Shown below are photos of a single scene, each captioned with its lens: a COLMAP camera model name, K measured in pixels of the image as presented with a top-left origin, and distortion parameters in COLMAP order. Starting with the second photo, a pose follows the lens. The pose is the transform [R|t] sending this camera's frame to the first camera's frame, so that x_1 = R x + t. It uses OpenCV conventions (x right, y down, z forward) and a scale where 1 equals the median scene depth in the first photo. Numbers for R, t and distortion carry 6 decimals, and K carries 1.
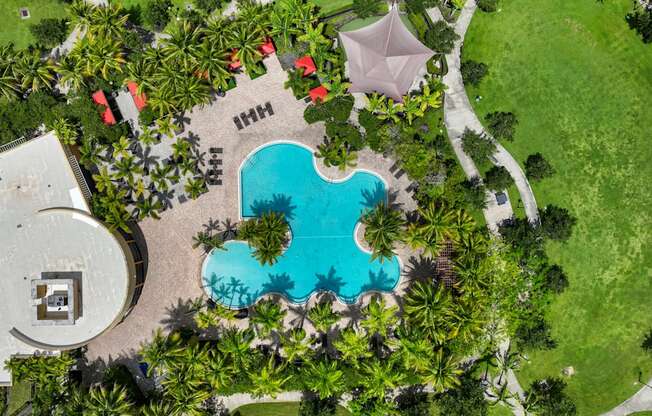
lens RADIAL K [[257.3, 0, 322.6], [0, 257.3, 206.4], [0, 0, 1]] dist [-0.002808, 0.000089]
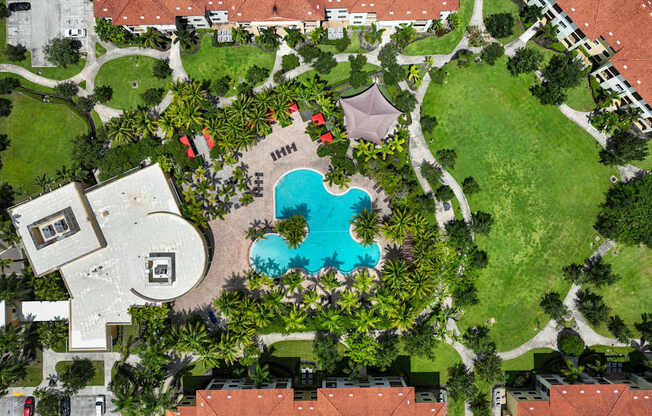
lens RADIAL K [[257.3, 0, 328.1], [0, 257.3, 211.0], [0, 0, 1]] dist [-0.002808, 0.000089]
pose [[0.999988, 0.004115, 0.002611, -0.008027], [-0.004163, 0.999812, 0.018922, -0.031749], [-0.002532, -0.018933, 0.999818, -0.530007]]
